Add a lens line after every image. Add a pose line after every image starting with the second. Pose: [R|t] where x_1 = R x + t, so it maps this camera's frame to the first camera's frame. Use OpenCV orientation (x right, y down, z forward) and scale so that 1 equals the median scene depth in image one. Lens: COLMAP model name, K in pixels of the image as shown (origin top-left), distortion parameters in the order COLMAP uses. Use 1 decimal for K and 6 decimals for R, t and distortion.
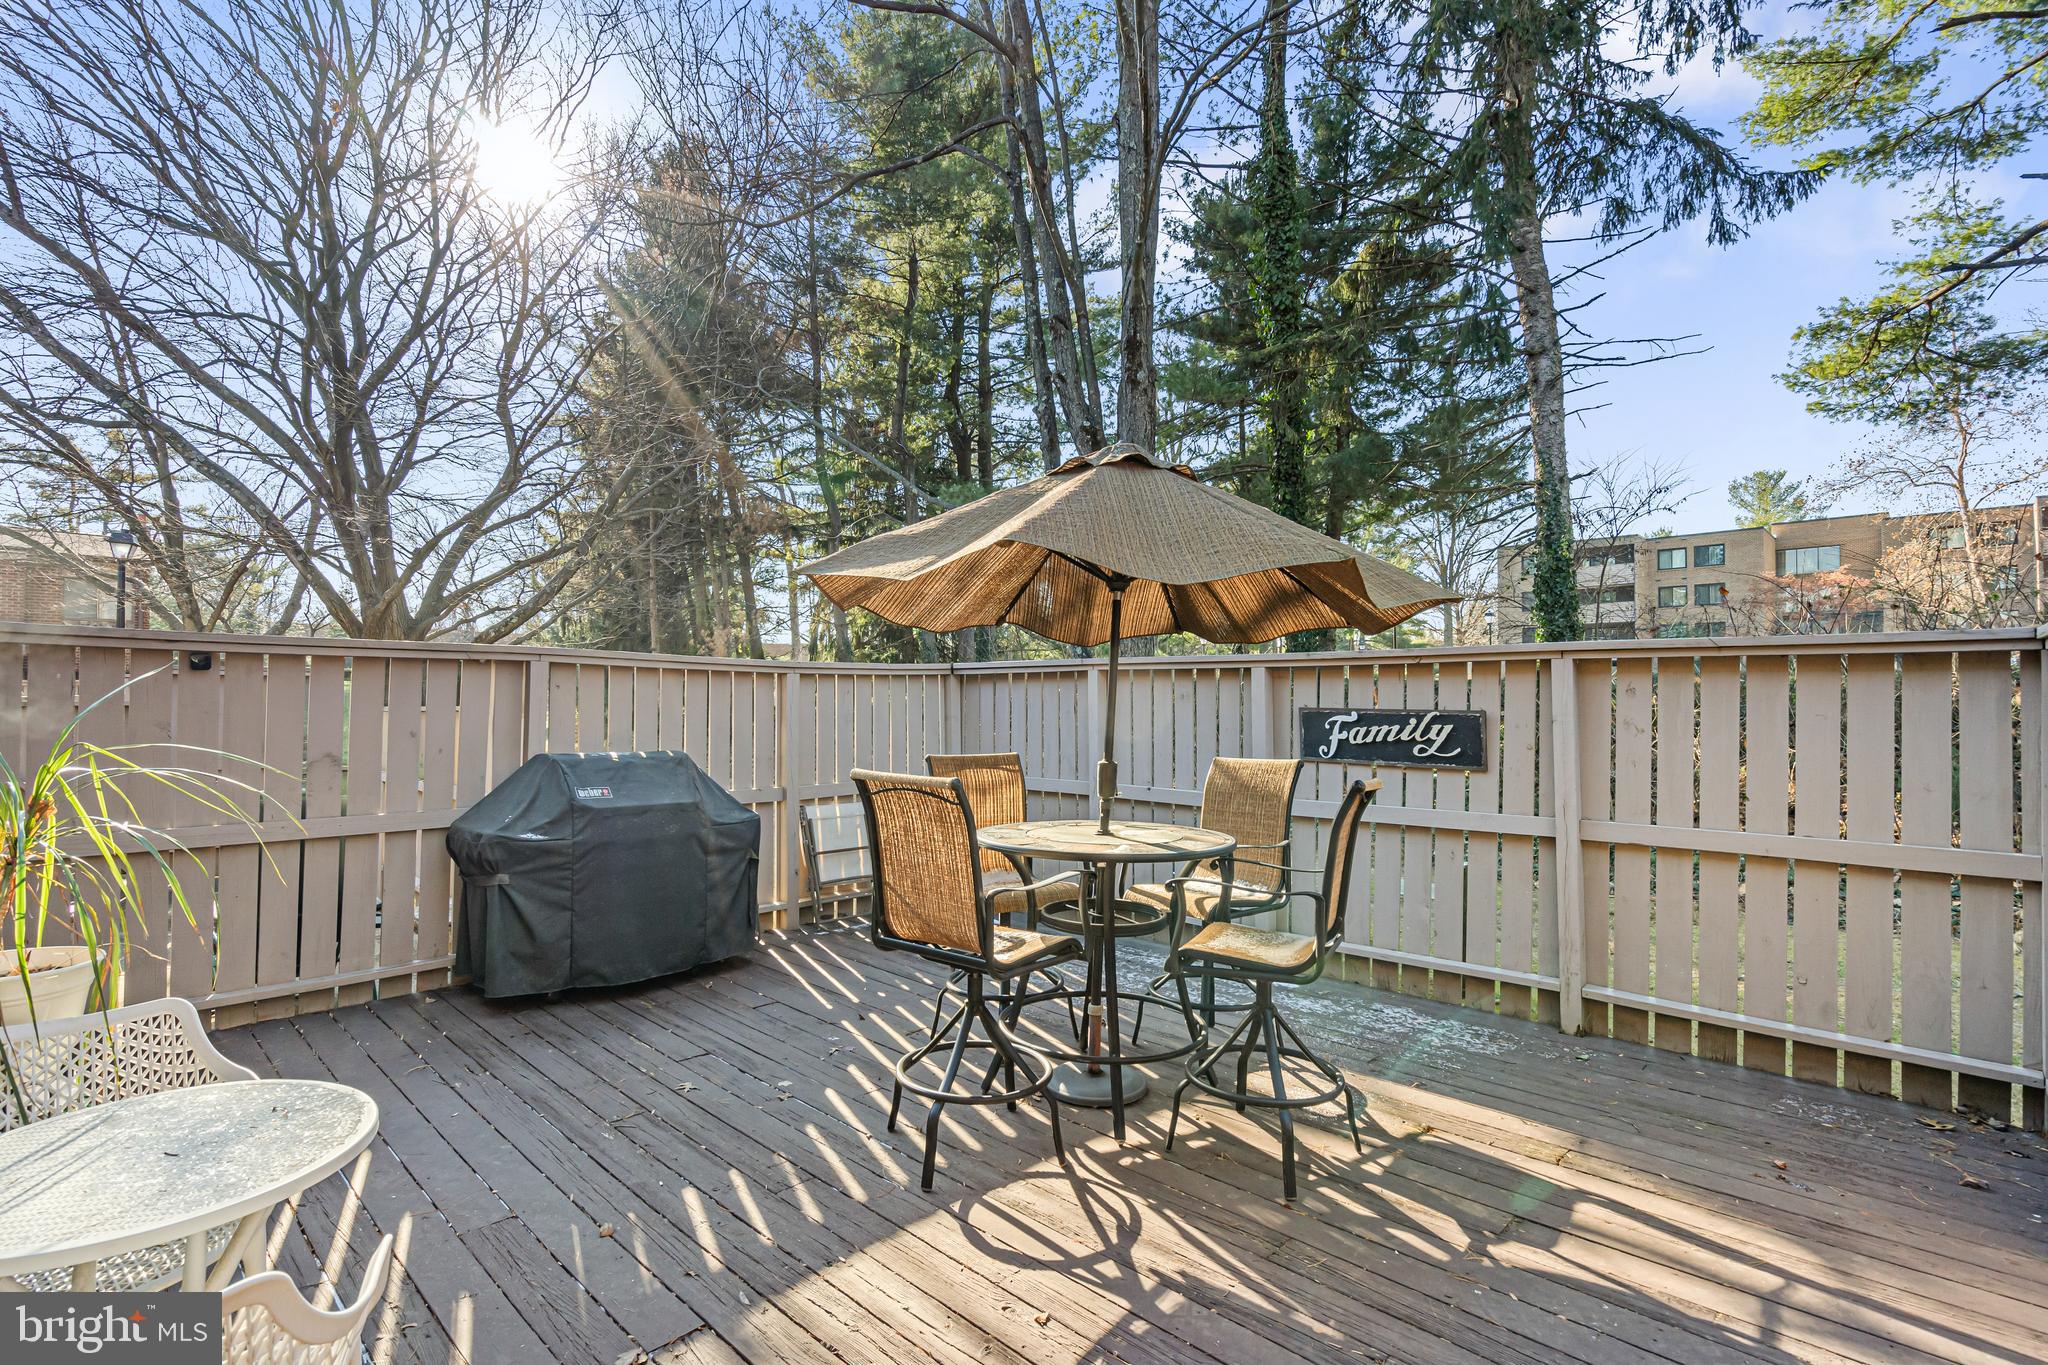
lens RADIAL K [[939.0, 0, 1024.0], [0, 939.0, 682.5], [0, 0, 1]] dist [-0.004249, 0.000906]
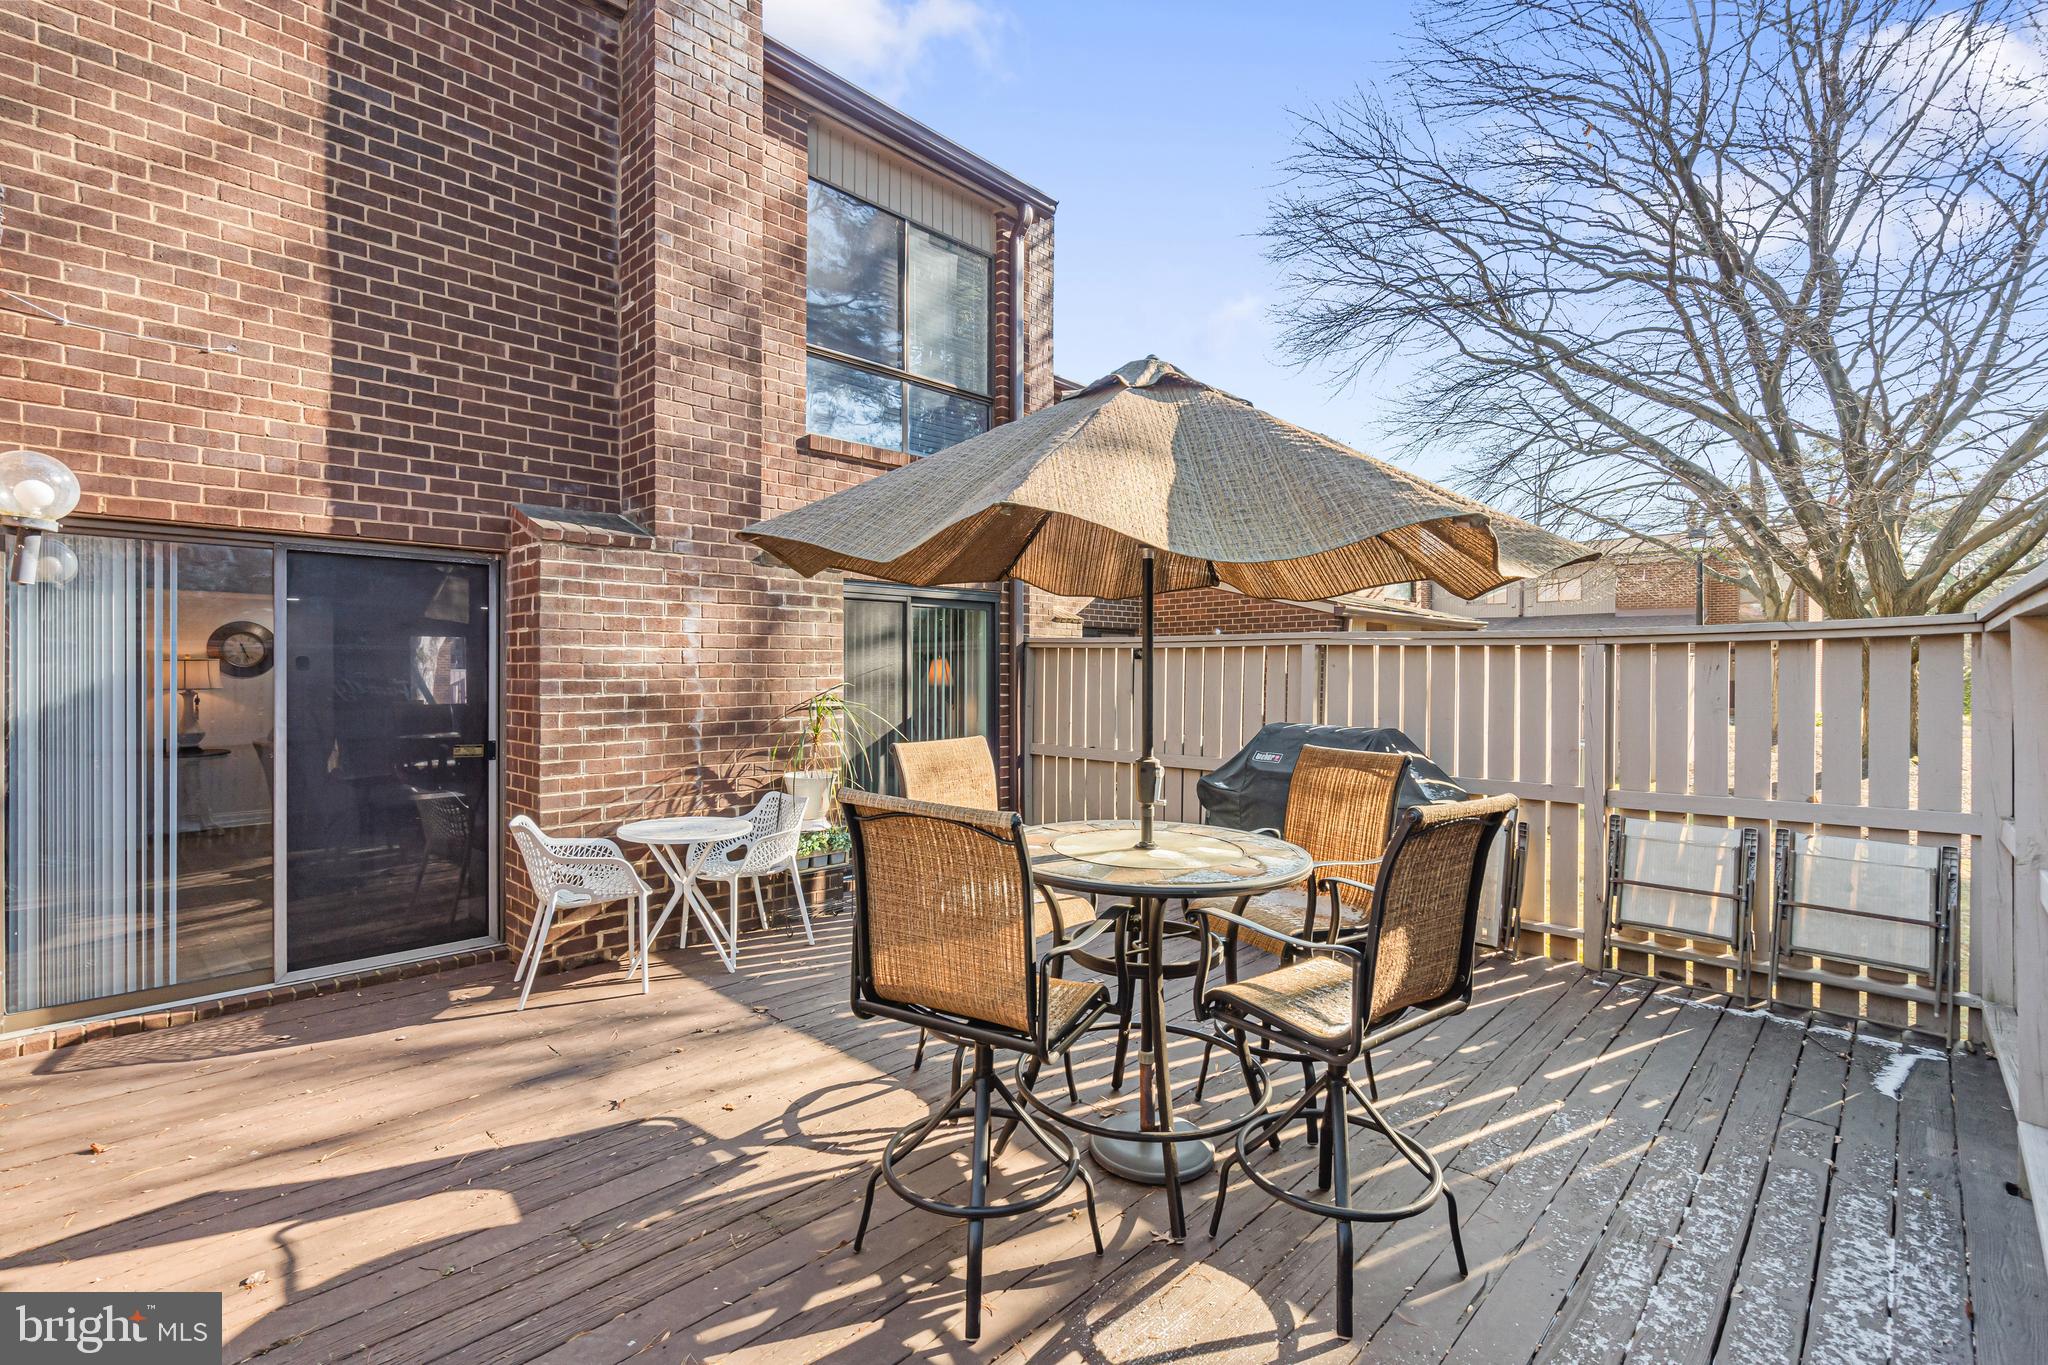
lens RADIAL K [[939.0, 0, 1024.0], [0, 939.0, 682.5], [0, 0, 1]] dist [-0.004249, 0.000906]
pose [[-0.007303, 0.003527, -0.999967, 1.236613], [0.019257, 0.999809, 0.003386, 0.030288], [0.999788, -0.019231, -0.007370, 1.261009]]
